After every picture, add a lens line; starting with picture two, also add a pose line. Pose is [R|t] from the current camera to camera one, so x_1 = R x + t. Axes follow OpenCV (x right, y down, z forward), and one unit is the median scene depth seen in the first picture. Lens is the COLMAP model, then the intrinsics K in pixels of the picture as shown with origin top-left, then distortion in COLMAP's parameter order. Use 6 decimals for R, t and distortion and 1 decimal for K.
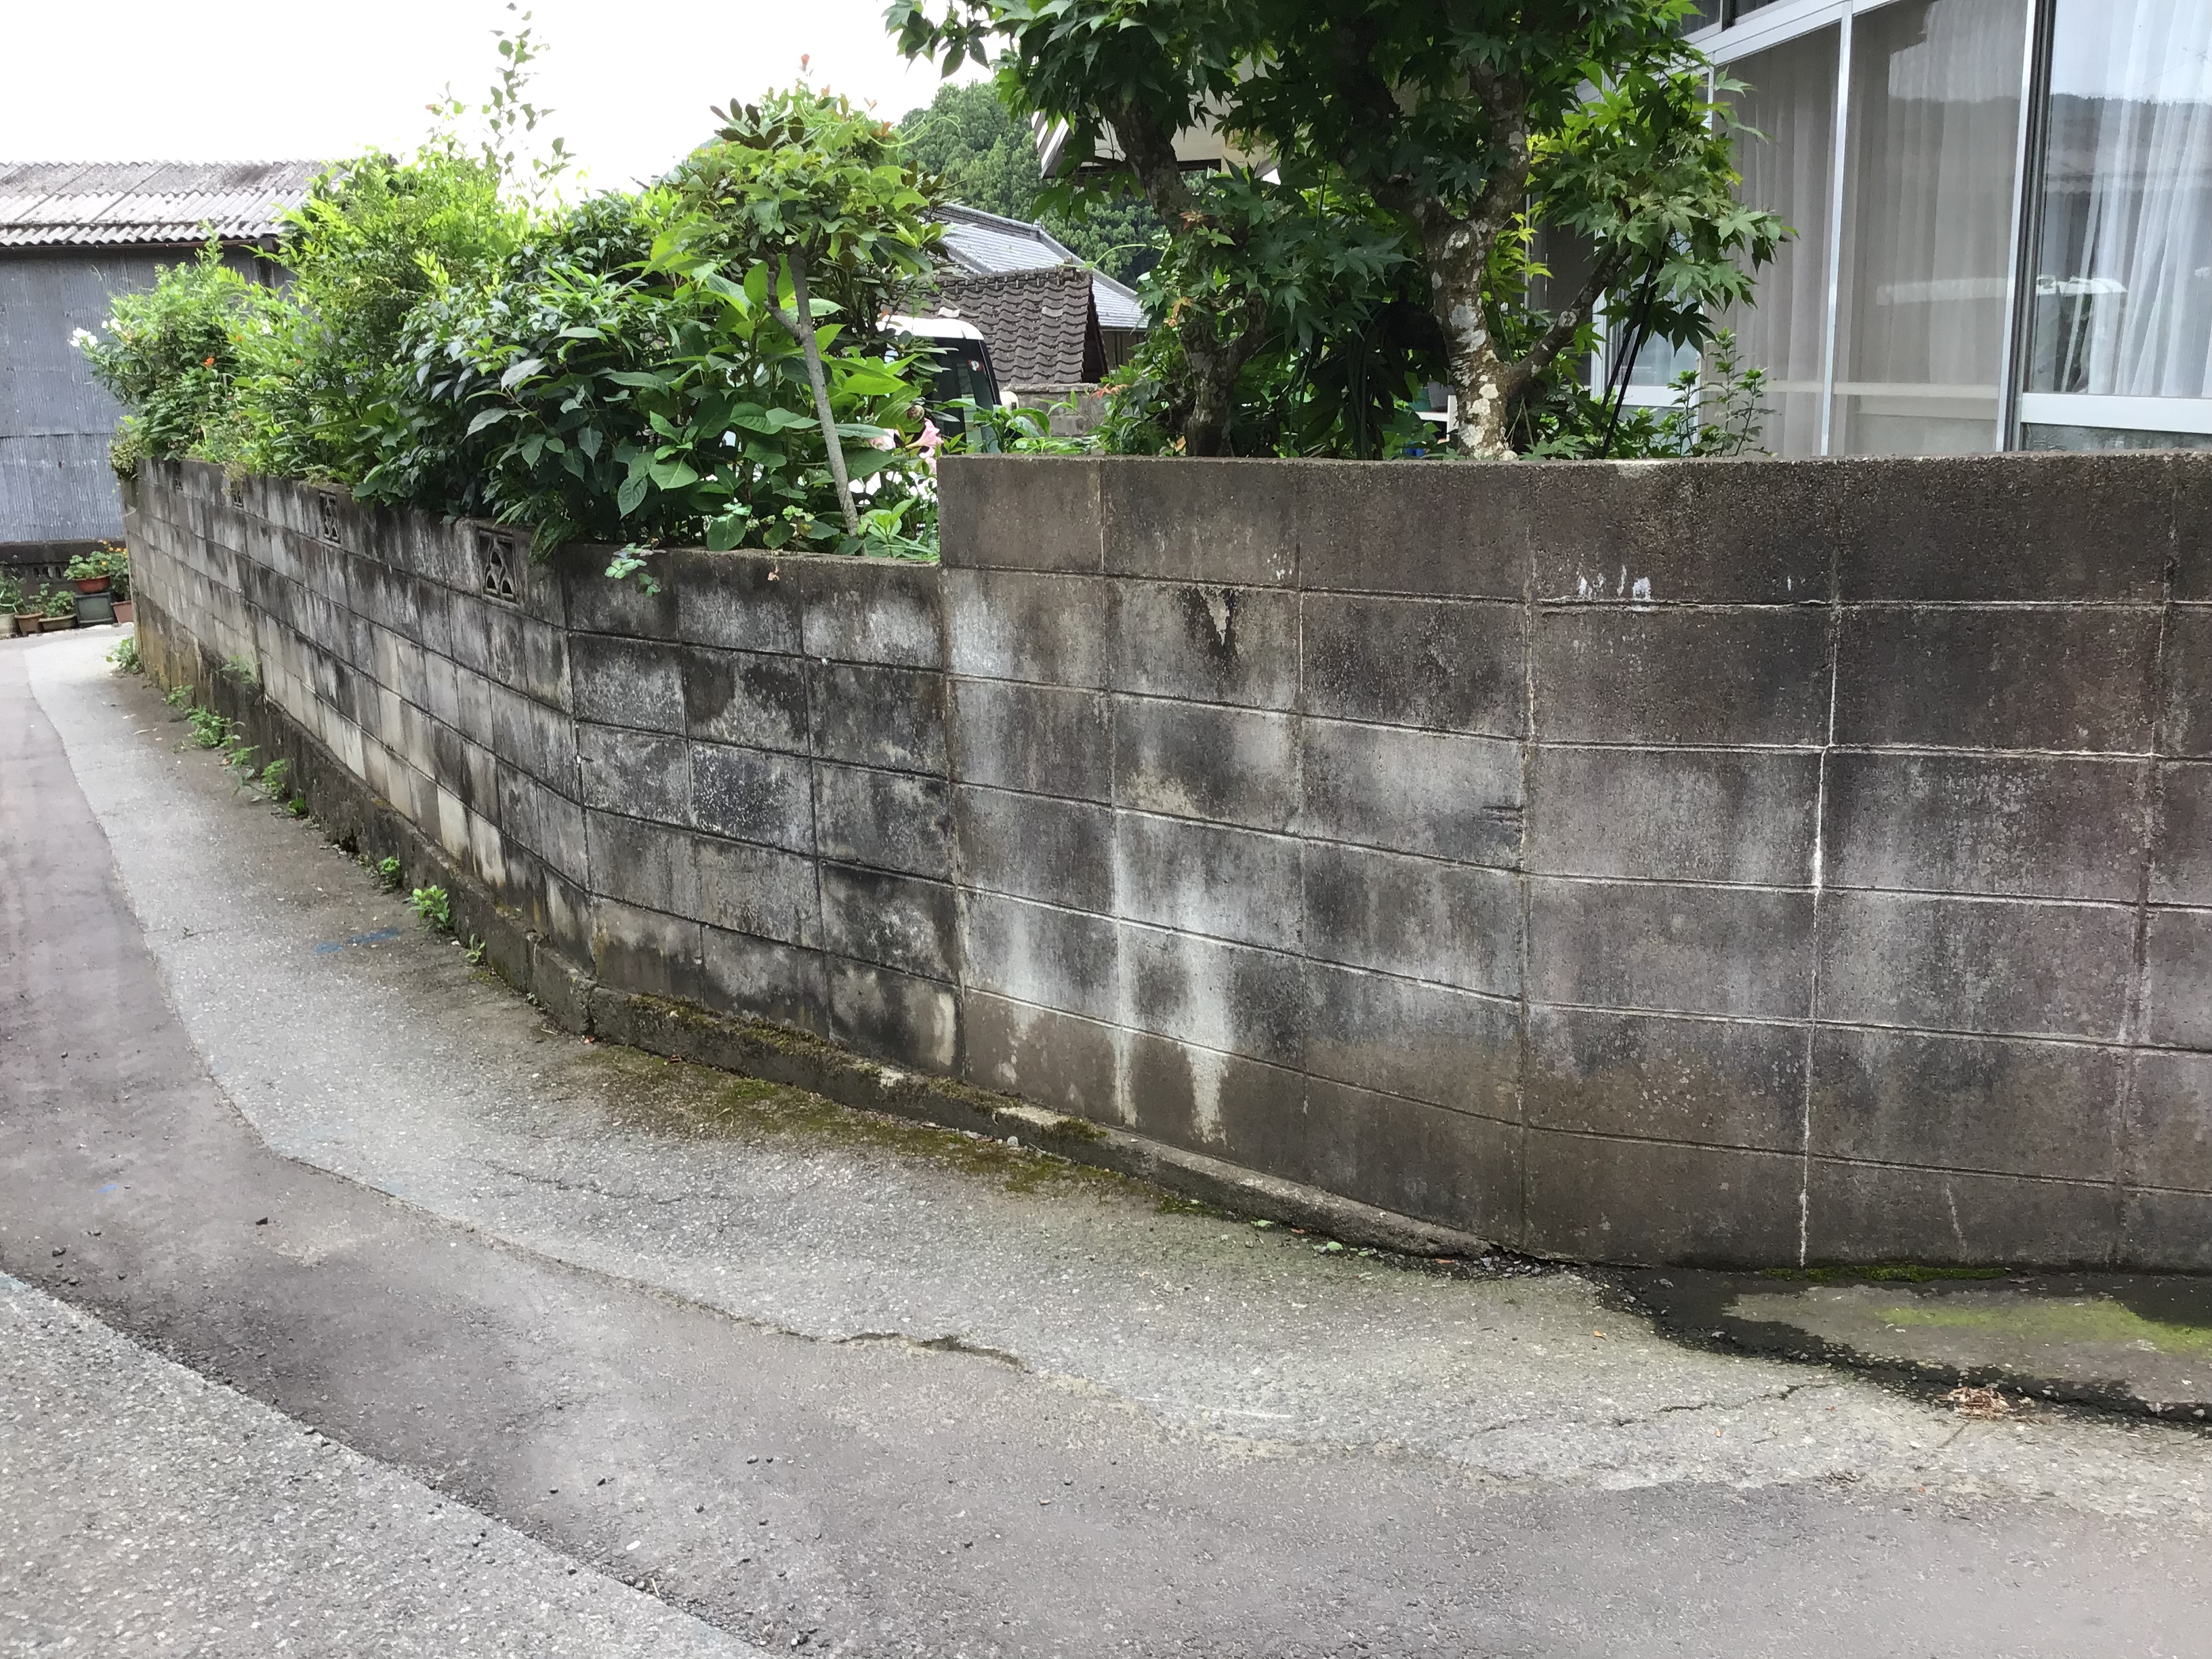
lens RADIAL K [[2012.2, 0, 1111.2], [0, 2012.2, 797.4], [0, 0, 1]] dist [0.118908, -0.257449]
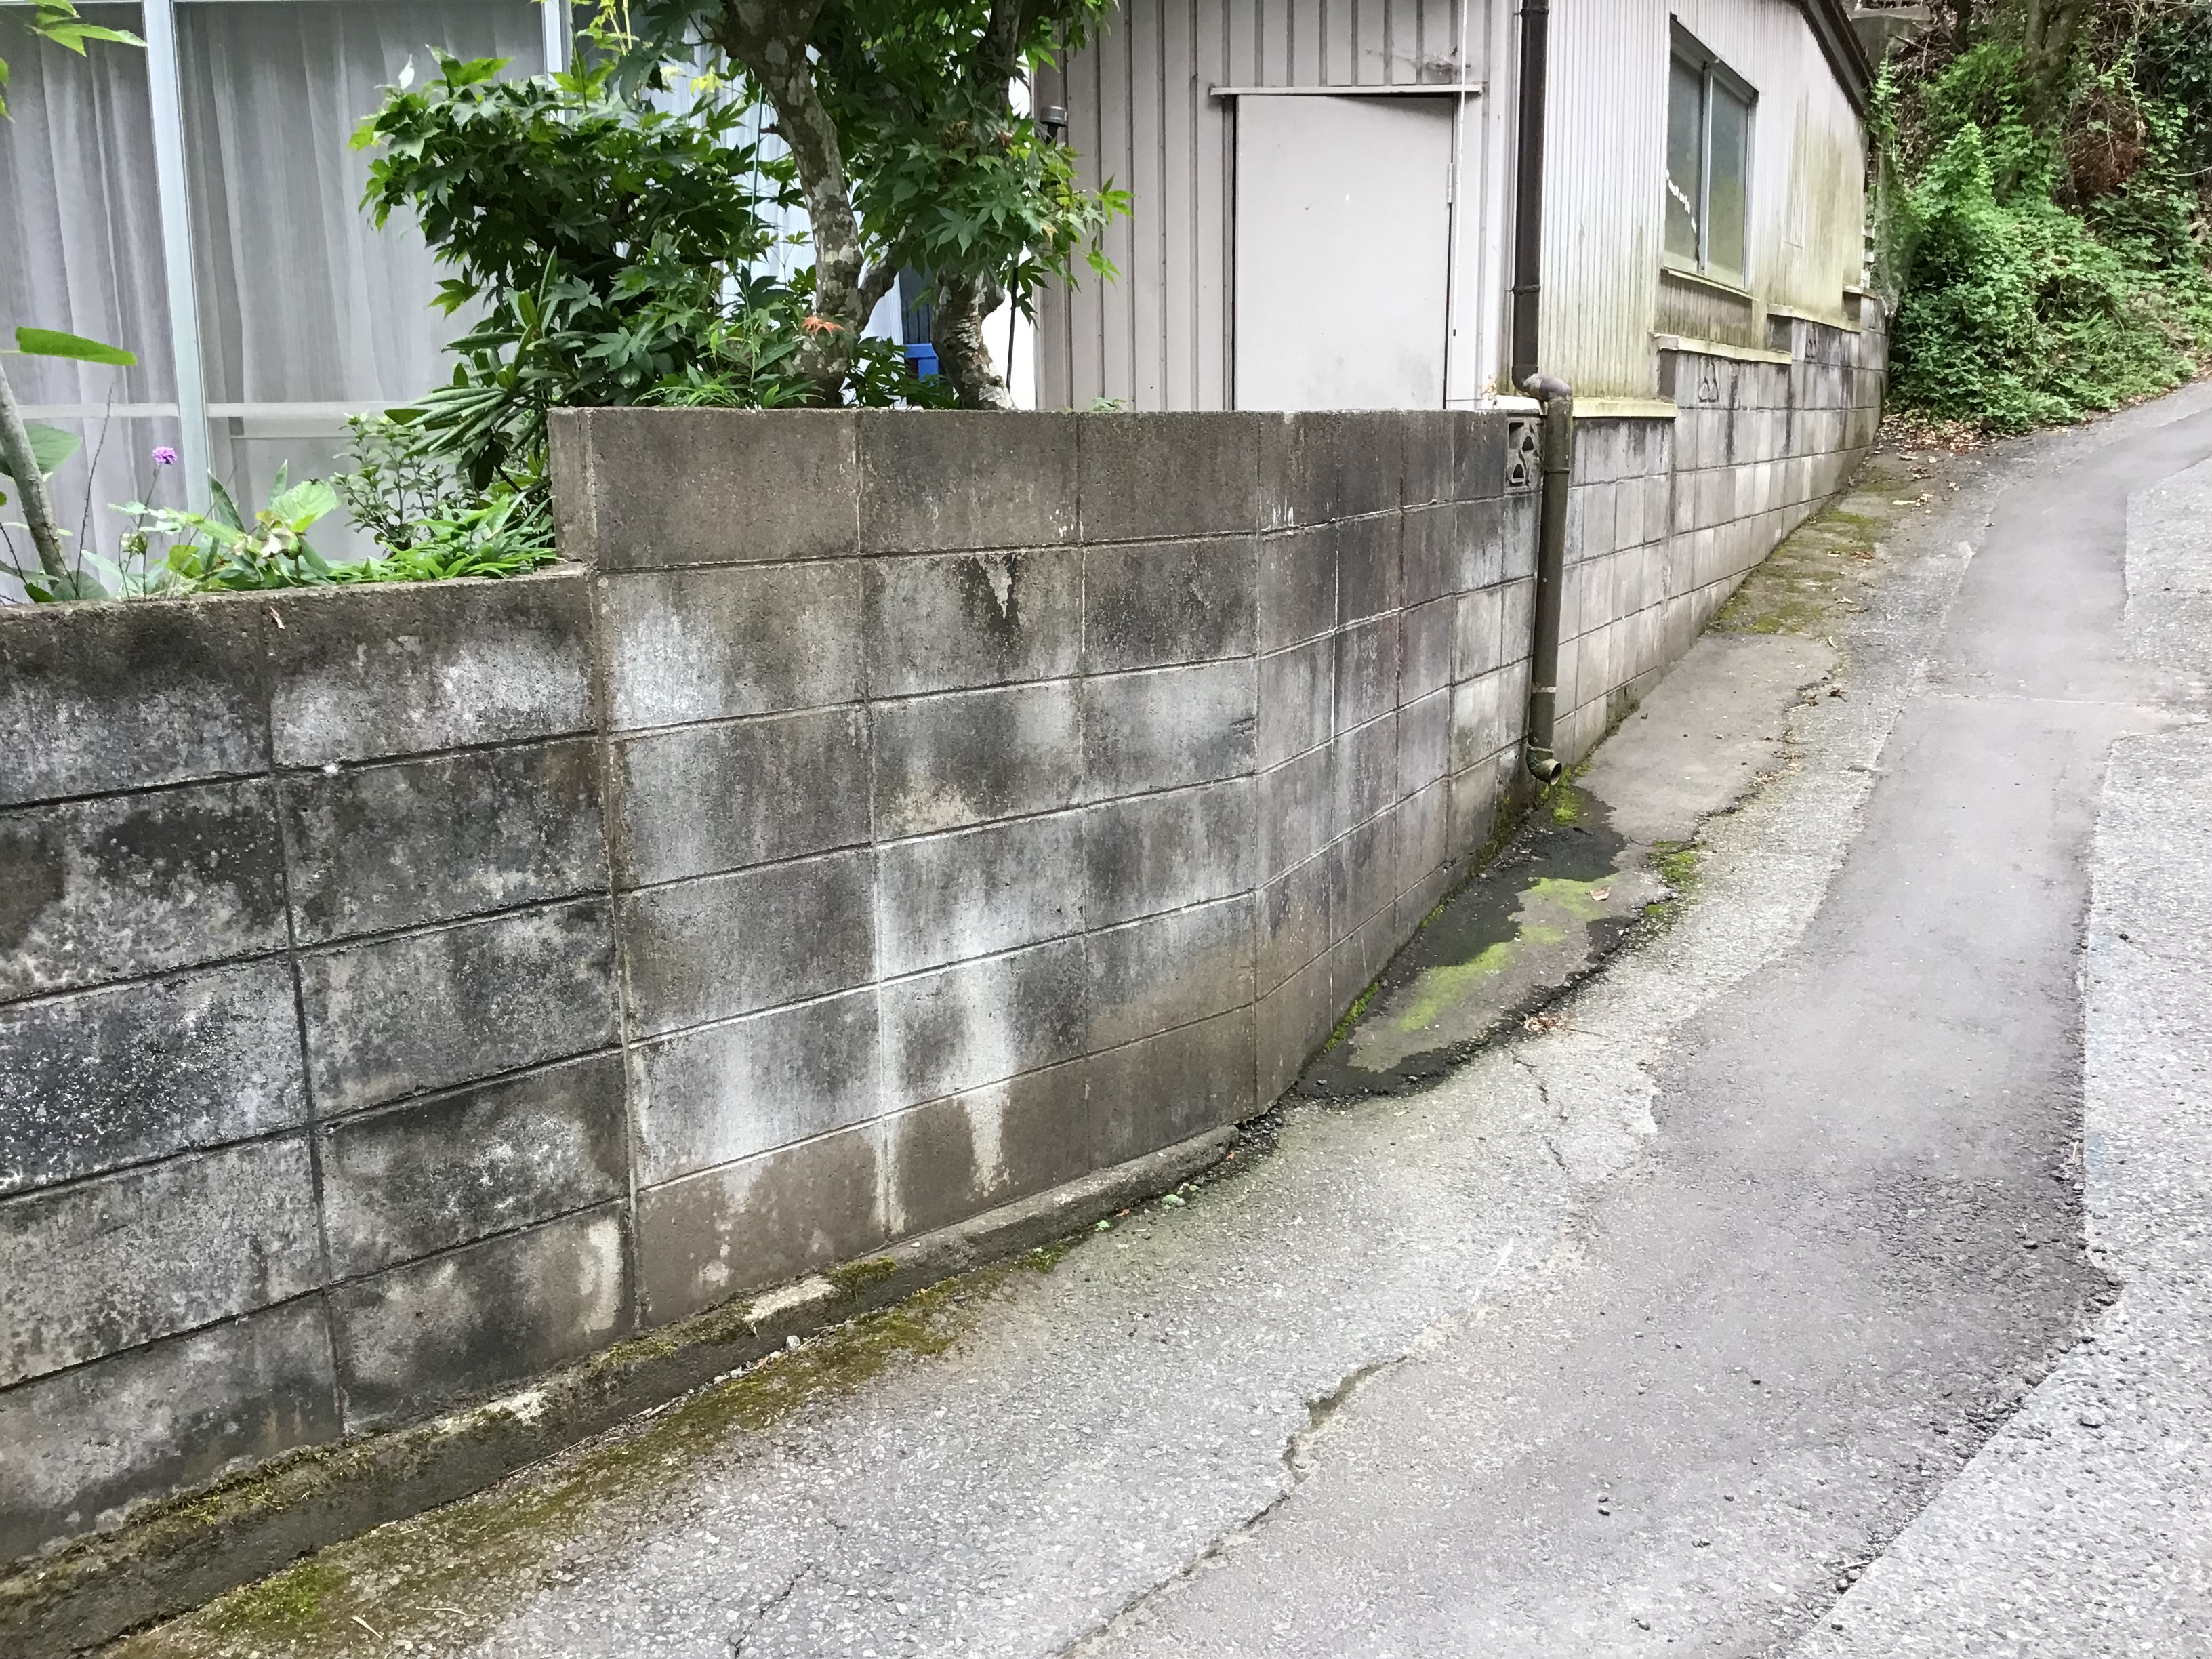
lens RADIAL K [[2105.8, 0, 962.9], [0, 2105.8, 826.6], [0, 0, 1]] dist [0.154546, -0.343007]
pose [[0.092135, -0.152253, 0.984038, -0.810544], [0.217786, 0.967396, 0.129287, -0.101833], [-0.971638, 0.202398, 0.122290, 0.844662]]
